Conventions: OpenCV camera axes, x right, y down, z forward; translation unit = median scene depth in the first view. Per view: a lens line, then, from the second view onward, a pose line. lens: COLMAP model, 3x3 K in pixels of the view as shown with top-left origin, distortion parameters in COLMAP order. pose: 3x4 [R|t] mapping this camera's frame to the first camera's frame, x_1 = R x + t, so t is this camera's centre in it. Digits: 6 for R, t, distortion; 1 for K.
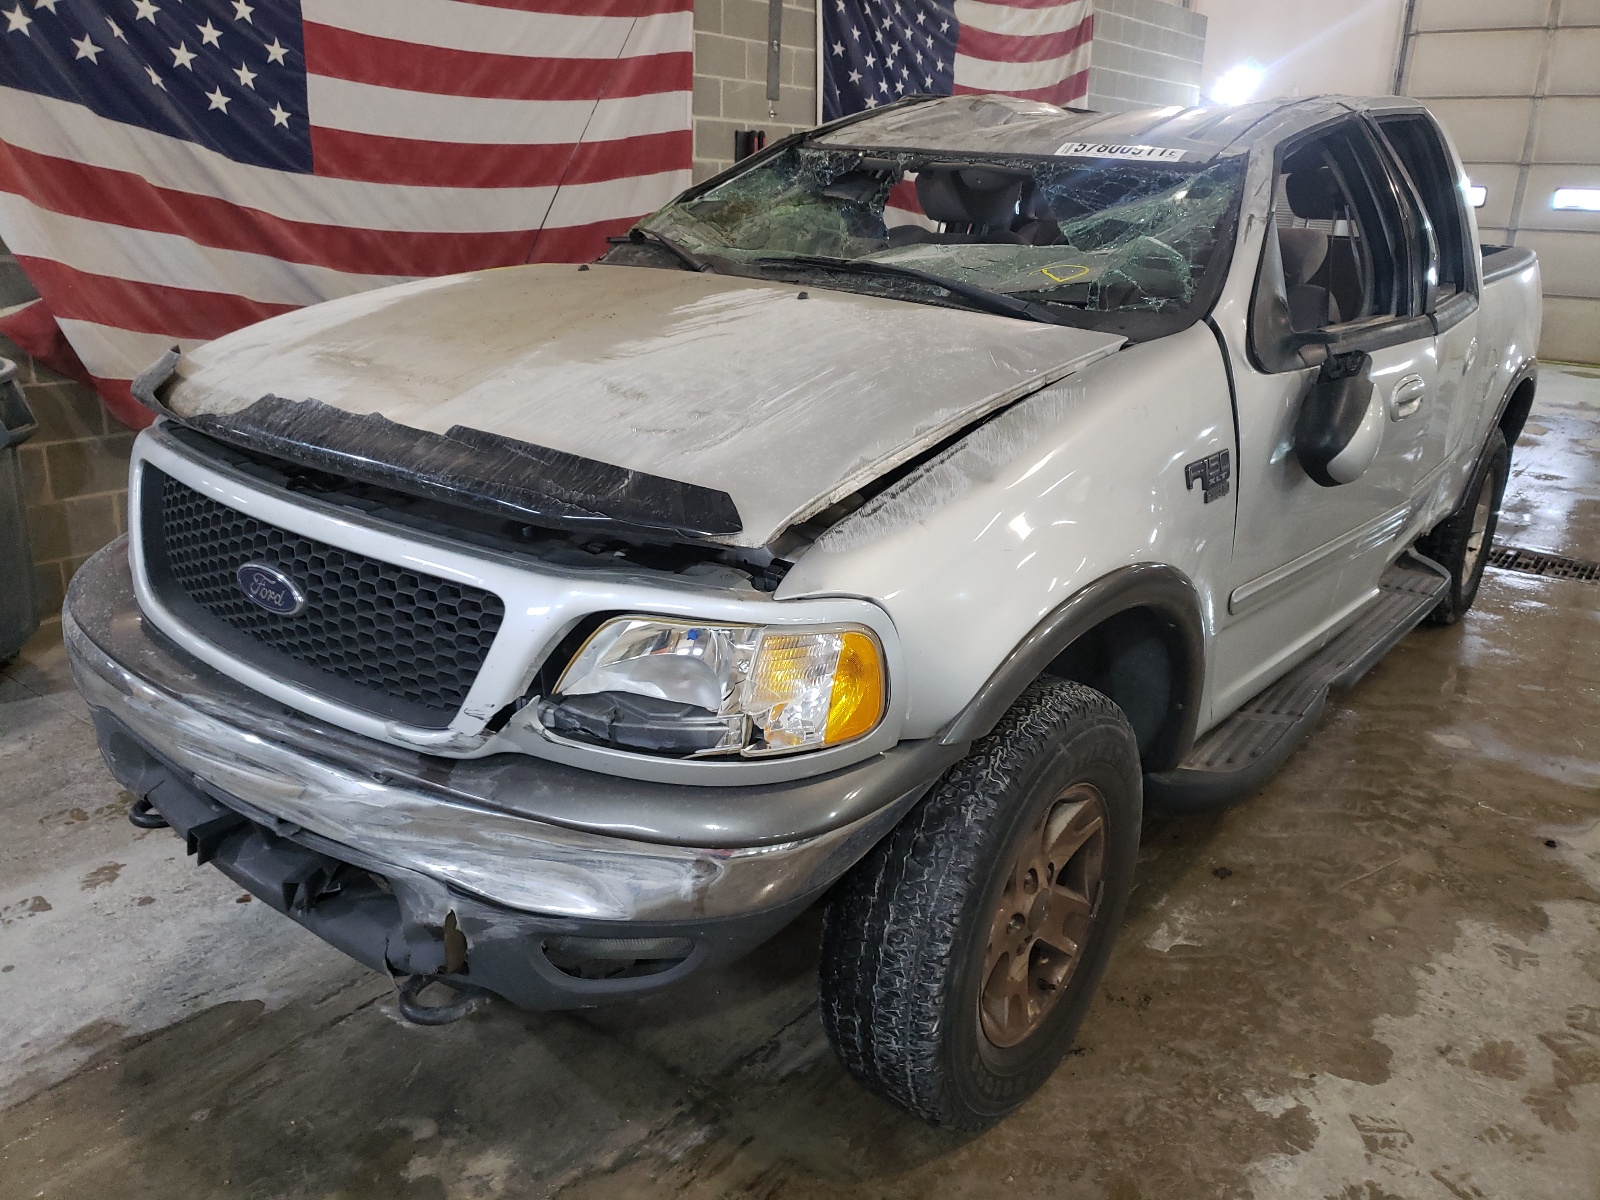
lens RADIAL K [[1271.5, 0, 800.0], [0, 1271.5, 600.0], [0, 0, 1]] dist [-0.000797, 0.001999]
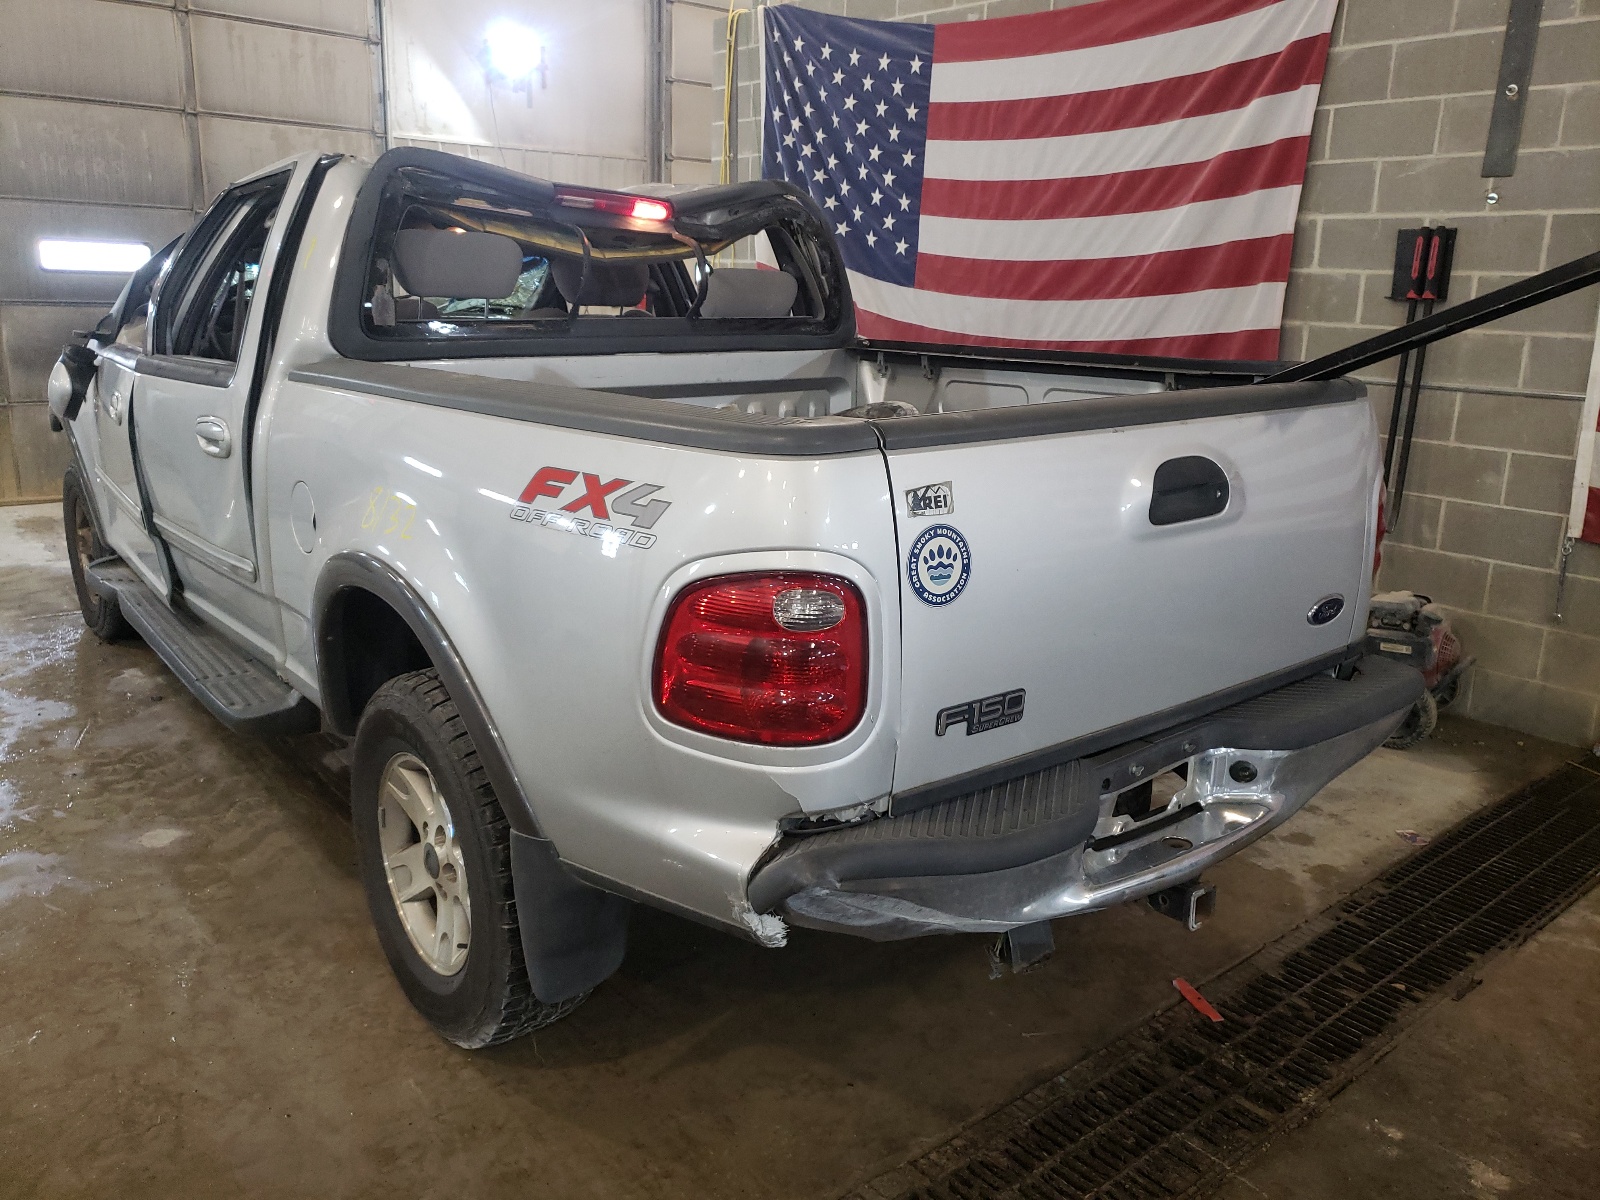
lens RADIAL K [[1271.5, 0, 800.0], [0, 1271.5, 600.0], [0, 0, 1]] dist [-0.000797, 0.001999]
pose [[-0.245368, 0.195054, -0.949604, 0.997714], [-0.346855, 0.897040, 0.273881, -0.359028], [0.905255, 0.396577, -0.152450, 1.211503]]
